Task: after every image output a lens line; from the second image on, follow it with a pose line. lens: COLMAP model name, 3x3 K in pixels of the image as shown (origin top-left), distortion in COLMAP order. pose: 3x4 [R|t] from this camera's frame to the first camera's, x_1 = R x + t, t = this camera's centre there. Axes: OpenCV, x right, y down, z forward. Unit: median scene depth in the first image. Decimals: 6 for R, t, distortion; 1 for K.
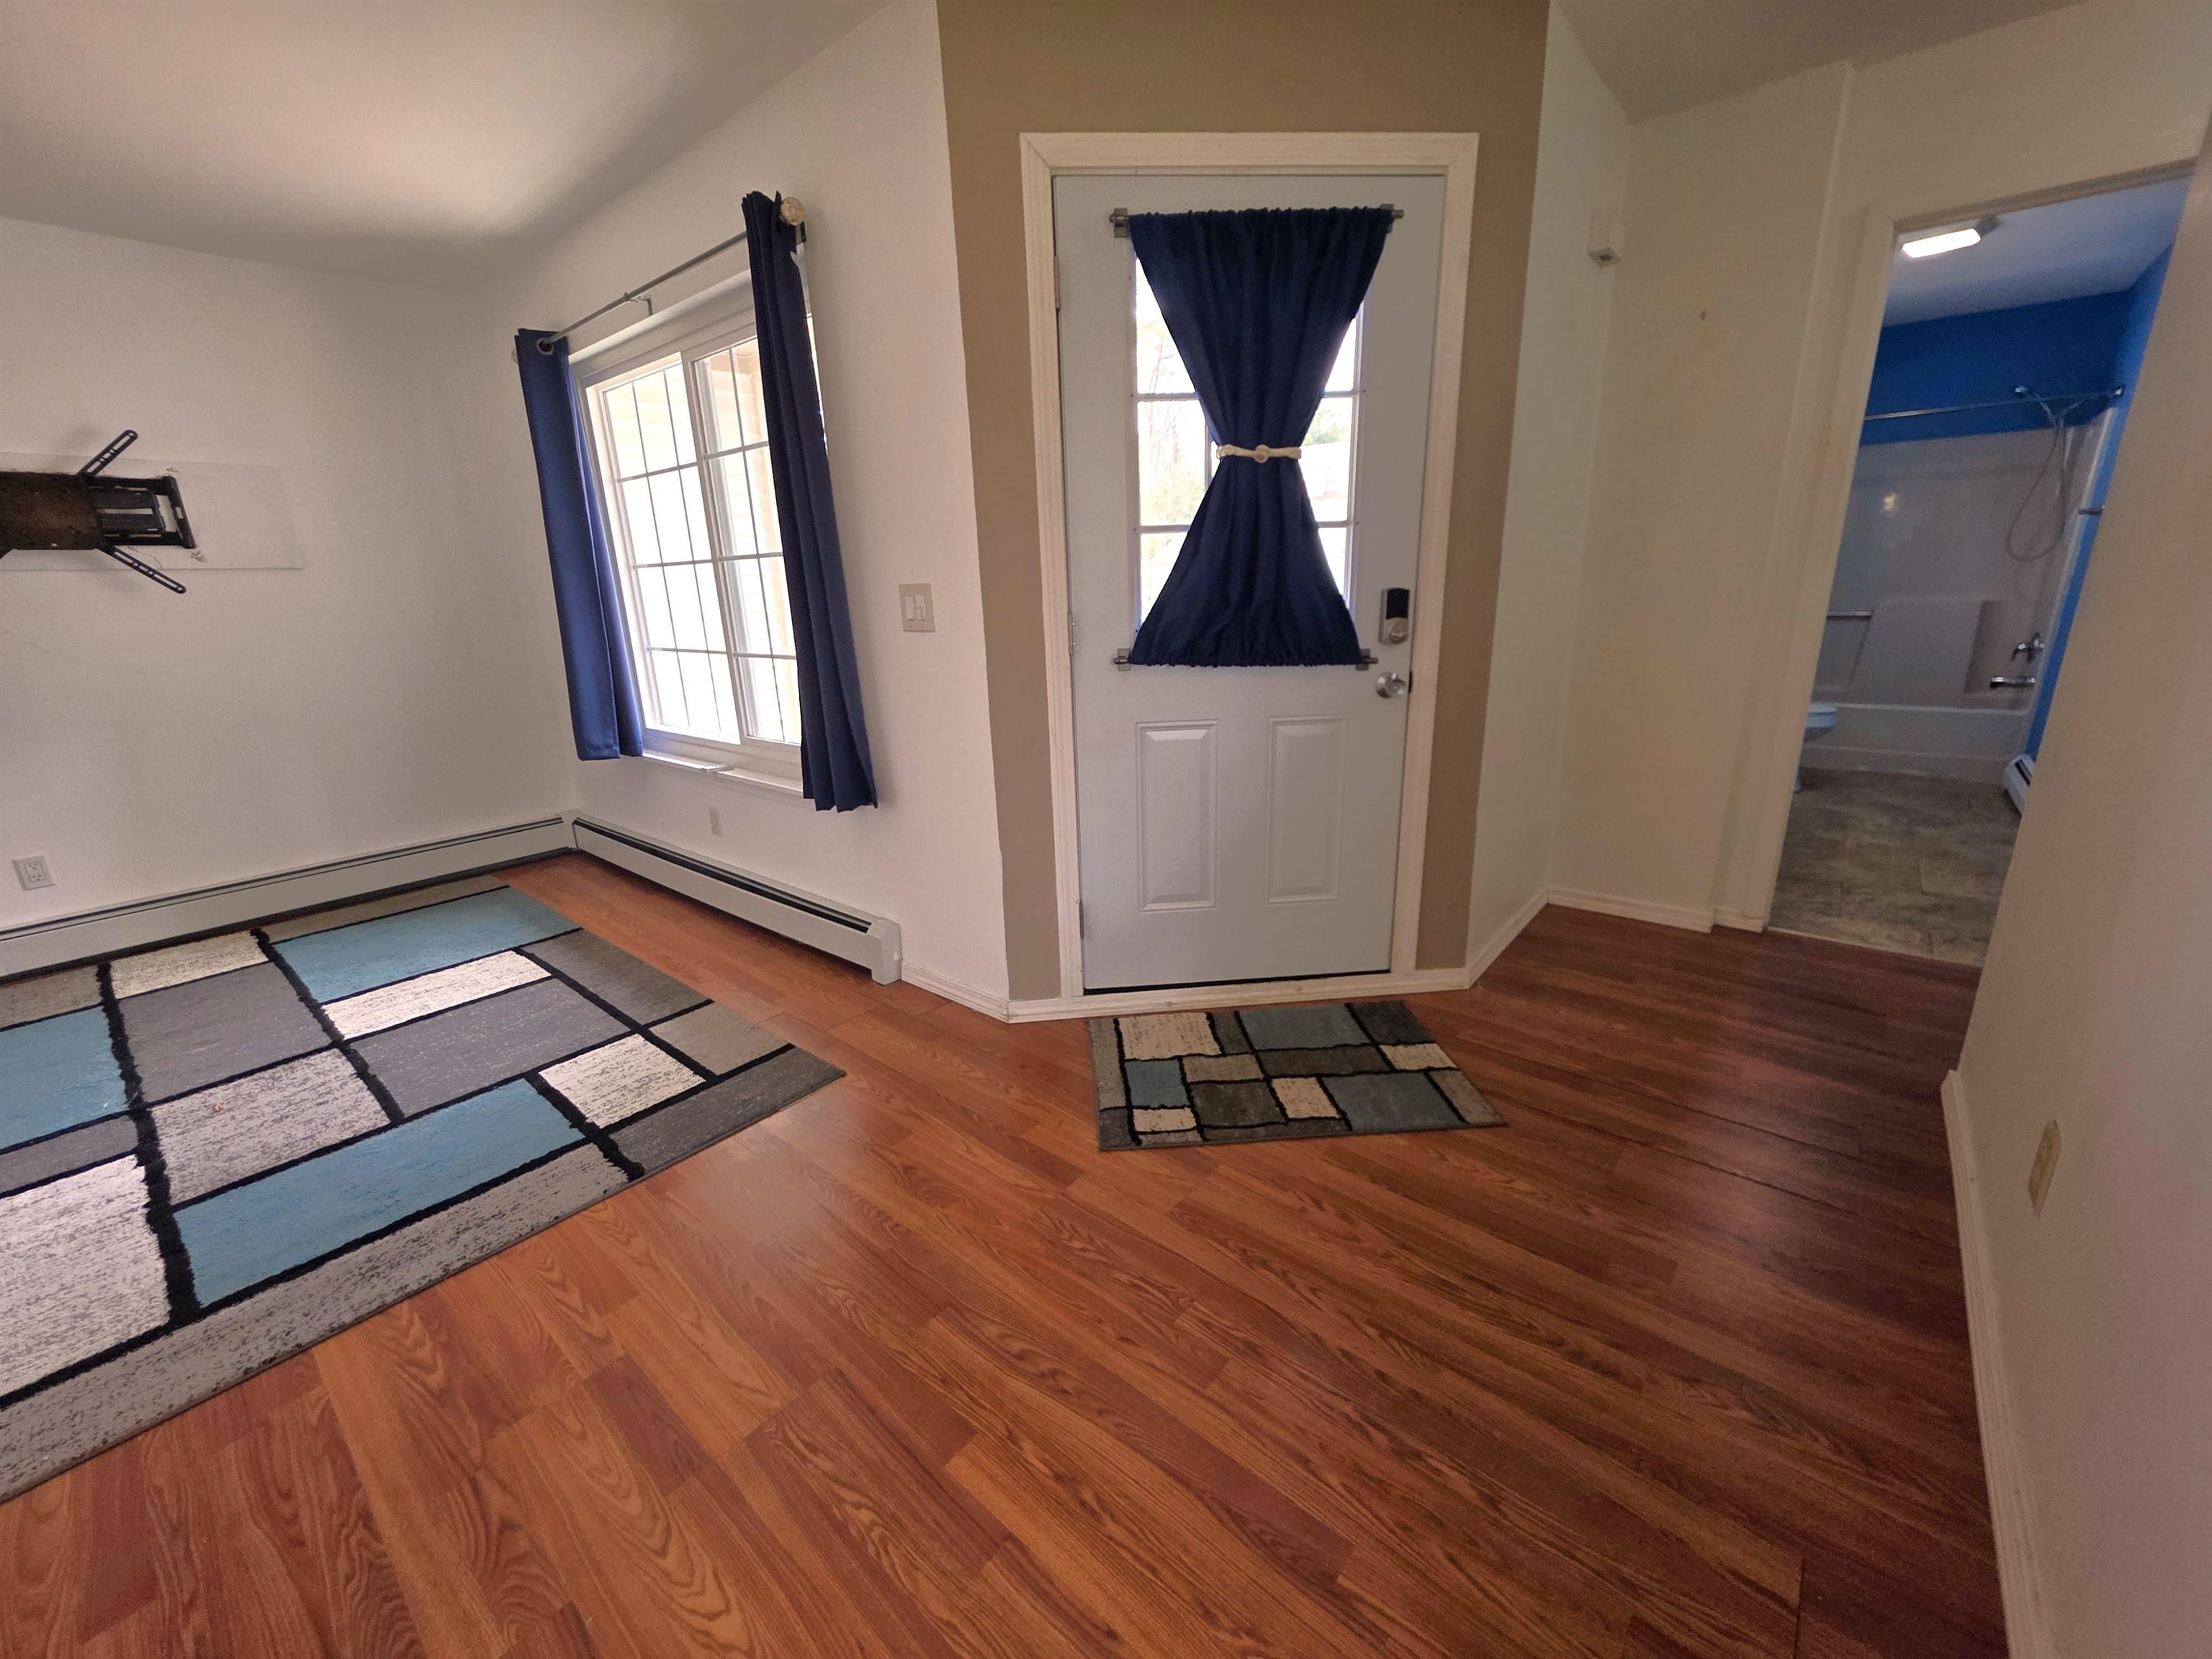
lens RADIAL K [[883.5, 0, 1101.2], [0, 883.5, 830.8], [0, 0, 1]] dist [0.001265, -0.000368]
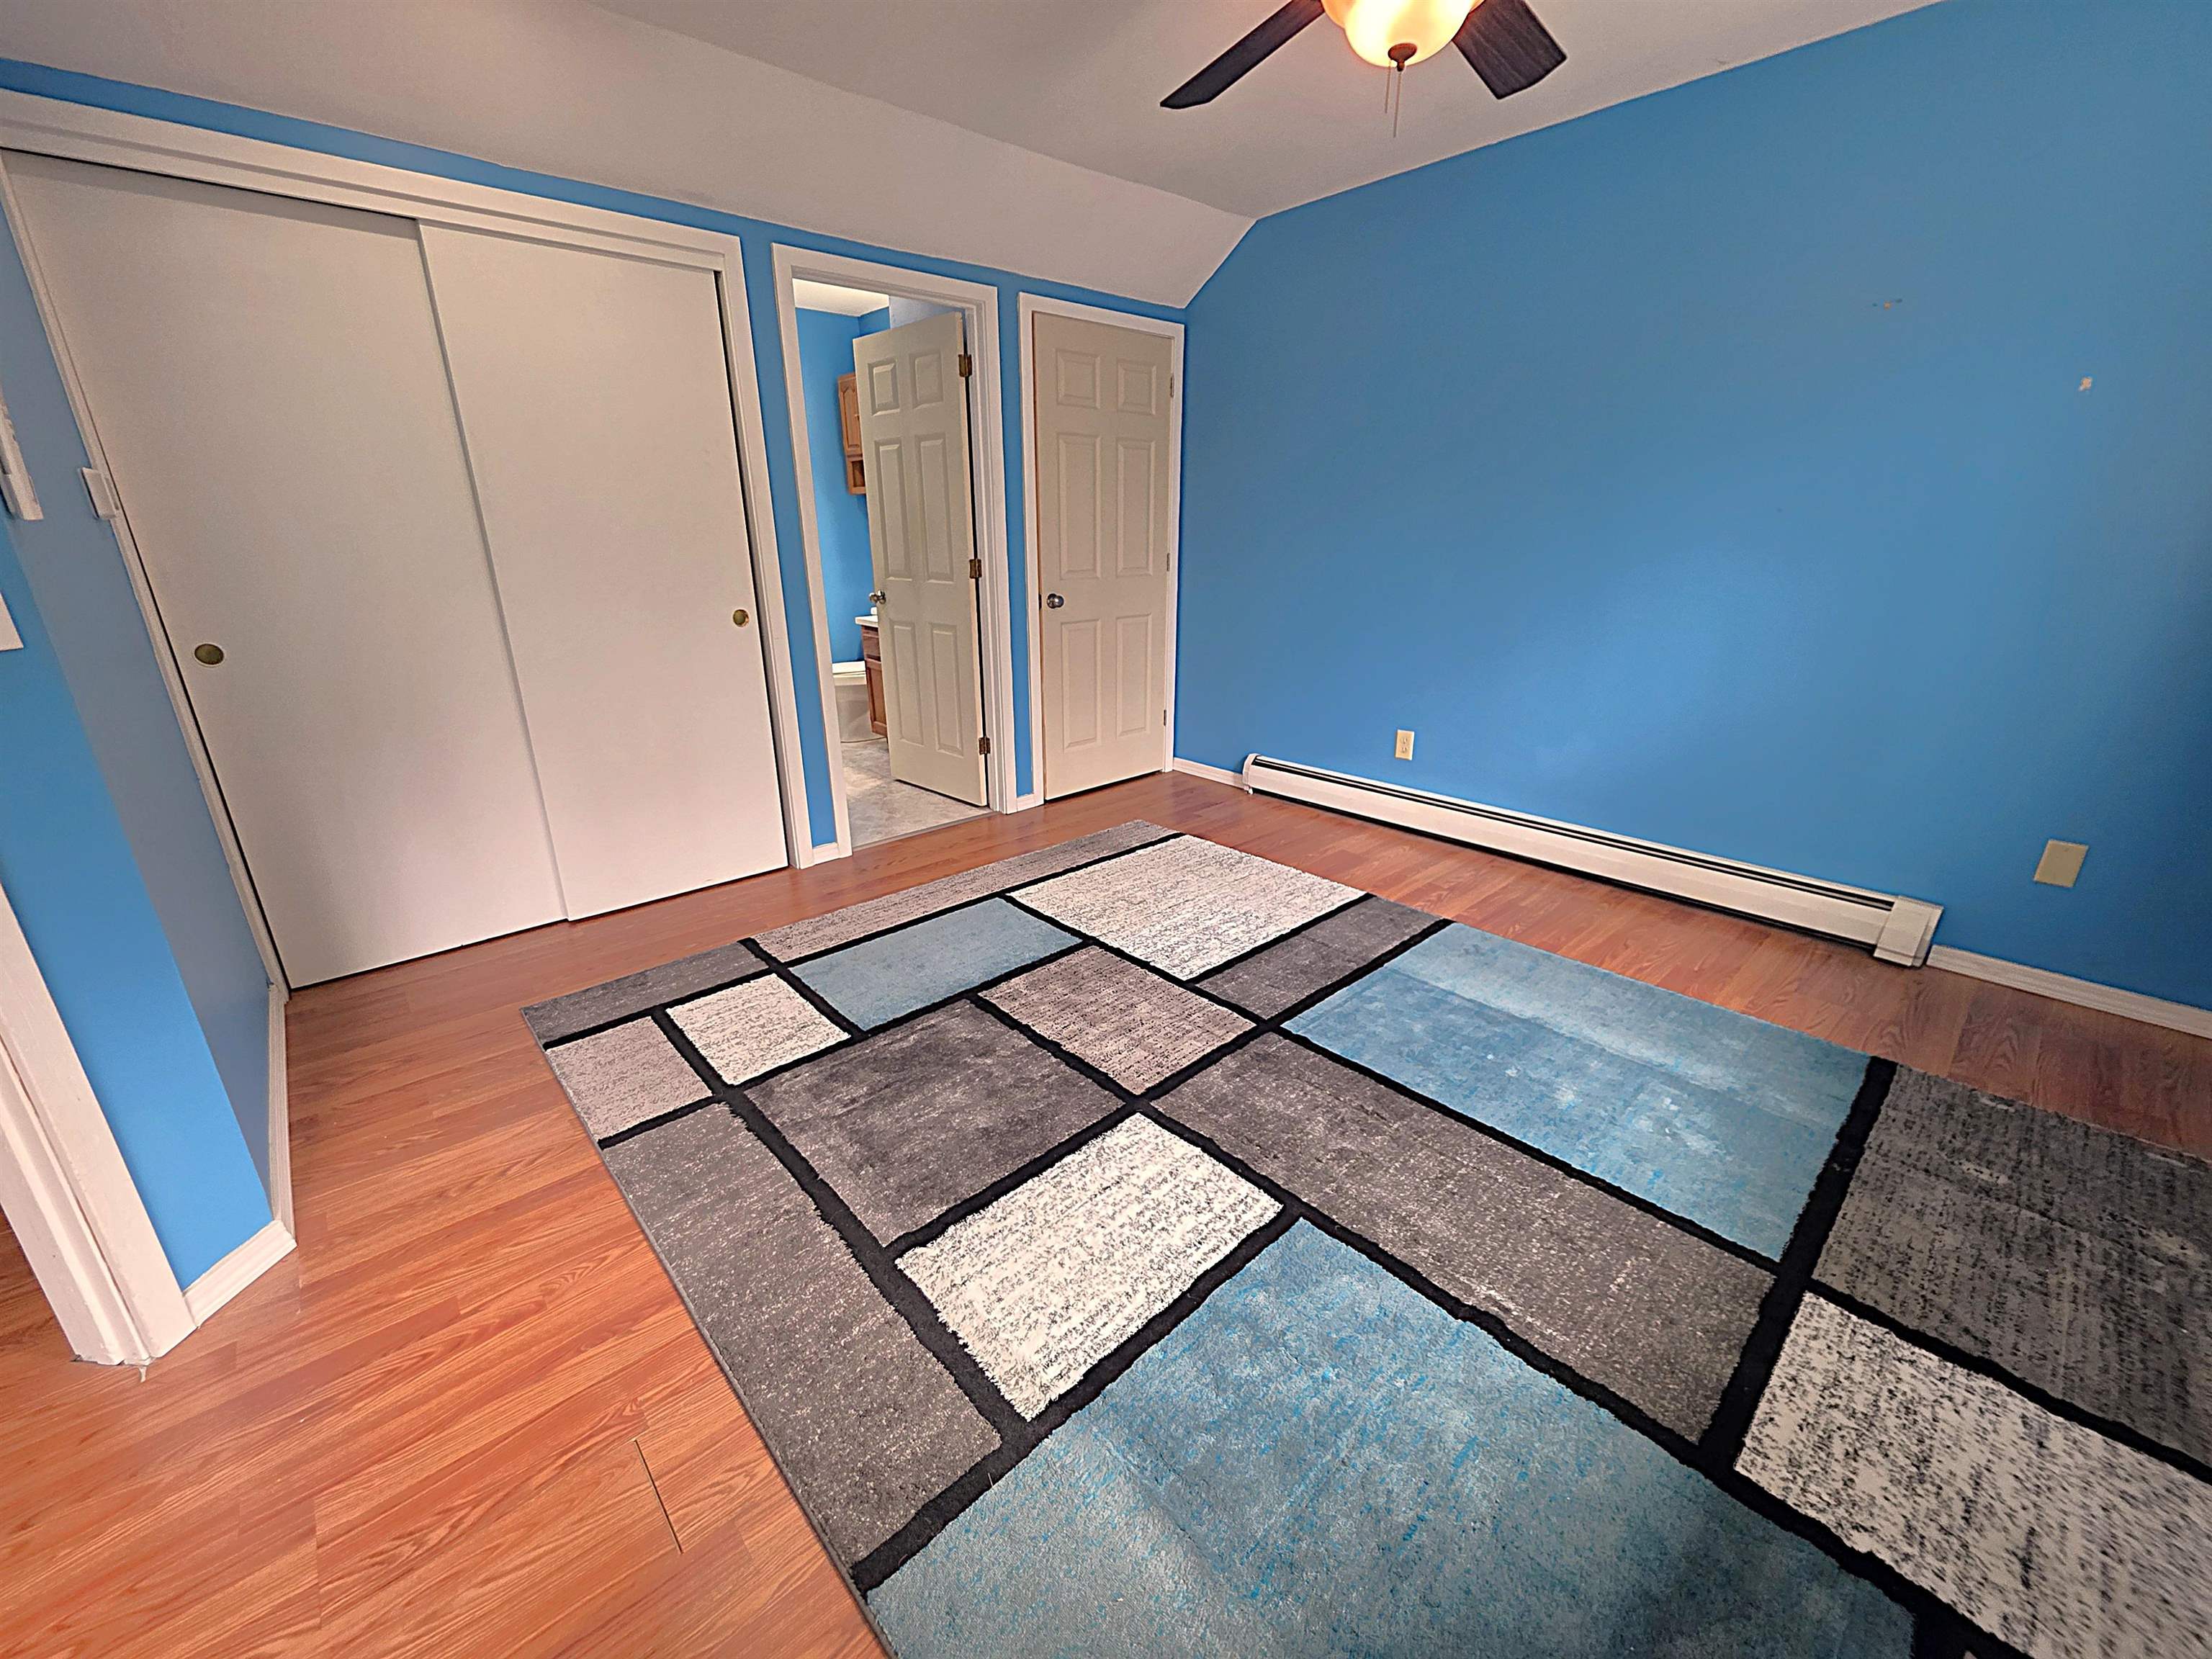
lens RADIAL K [[885.9, 0, 1134.0], [0, 885.9, 827.0], [0, 0, 1]] dist [0.001645, 0.000269]
pose [[-0.992969, 0.001812, 0.118358, -1.039776], [0.068990, 0.821363, 0.566219, -0.360345], [-0.096189, 0.570403, -0.815713, 1.596663]]
